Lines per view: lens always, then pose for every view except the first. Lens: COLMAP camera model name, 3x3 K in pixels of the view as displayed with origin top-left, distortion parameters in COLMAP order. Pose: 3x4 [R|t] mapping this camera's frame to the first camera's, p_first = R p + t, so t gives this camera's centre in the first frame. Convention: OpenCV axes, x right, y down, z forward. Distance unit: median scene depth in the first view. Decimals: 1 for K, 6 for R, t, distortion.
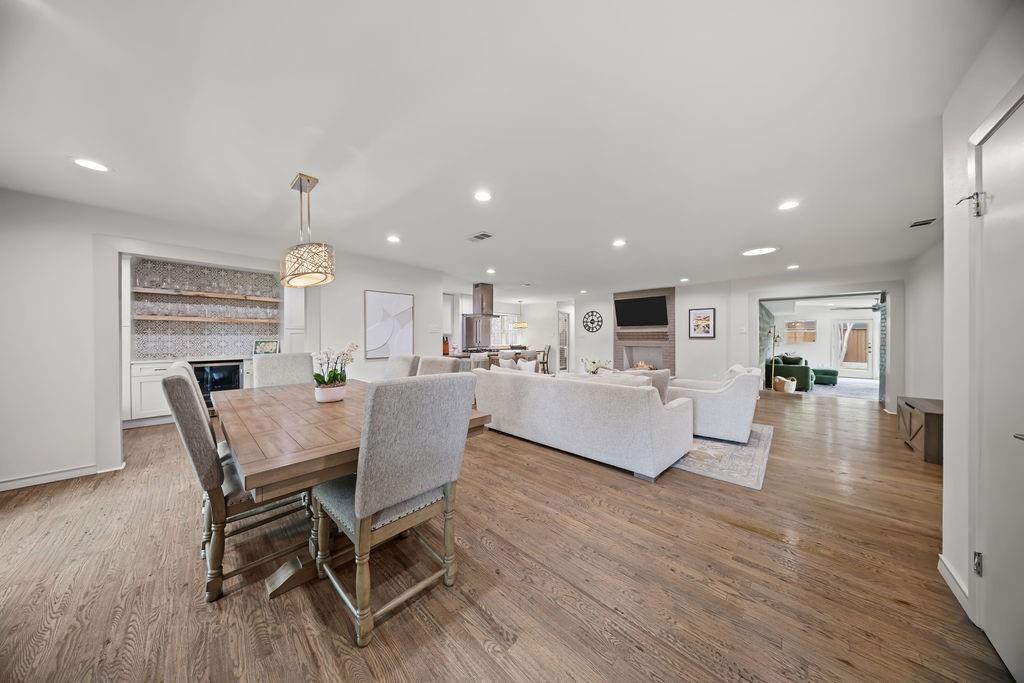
lens RADIAL K [[300.9, 0, 513.8], [0, 300.9, 338.9], [0, 0, 1]] dist [0.000649, -0.000727]
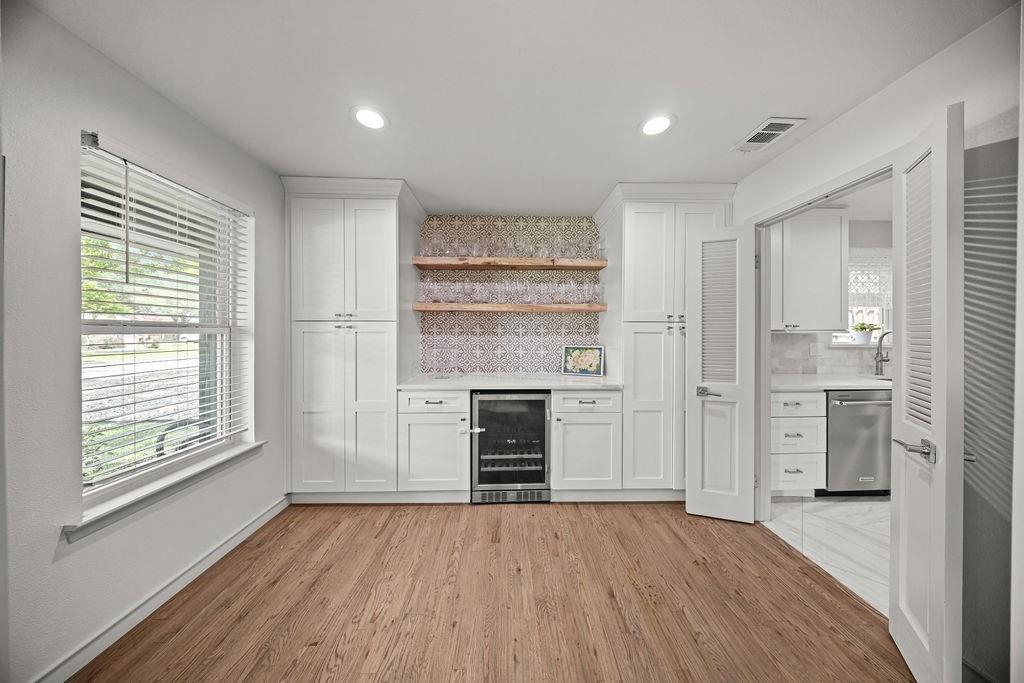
lens RADIAL K [[303.4, 0, 513.0], [0, 303.4, 334.1], [0, 0, 1]] dist [0.001675, -0.000541]
pose [[0.693012, 0.005806, -0.720902, -0.446519], [-0.006141, 0.999979, 0.002151, -0.012664], [0.720899, 0.002936, 0.693033, 0.469278]]
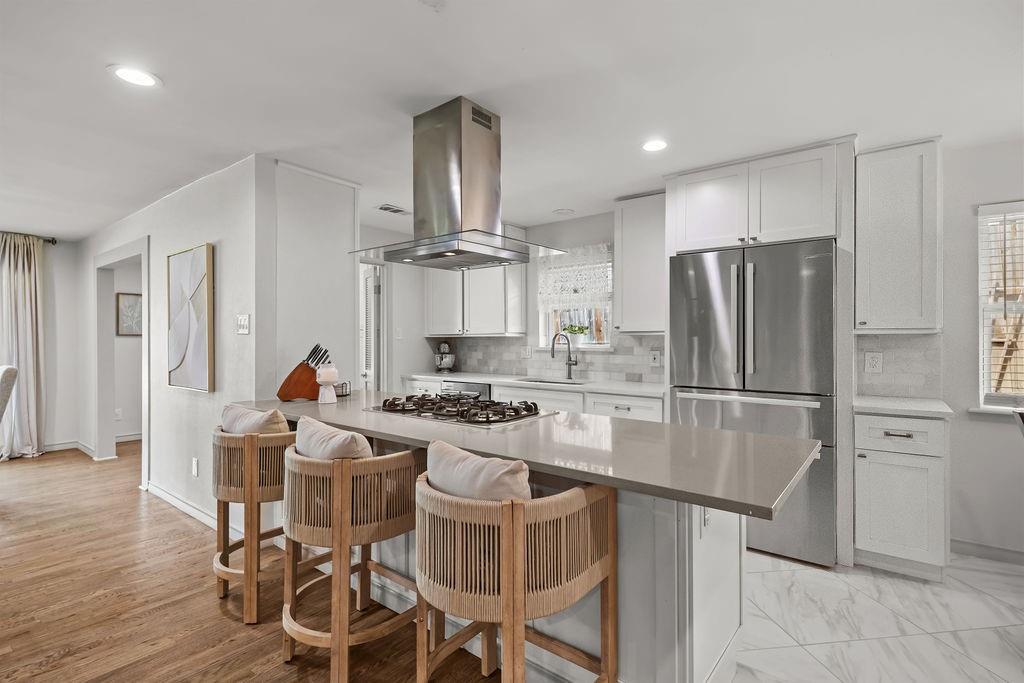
lens RADIAL K [[480.9, 0, 518.9], [0, 480.9, 338.9], [0, 0, 1]] dist [-0.004009, -0.001471]
pose [[0.092728, 0.001713, -0.995690, 0.261493], [-0.000667, 0.999998, 0.001658, -0.012882], [0.995691, 0.000510, 0.092729, 1.020187]]
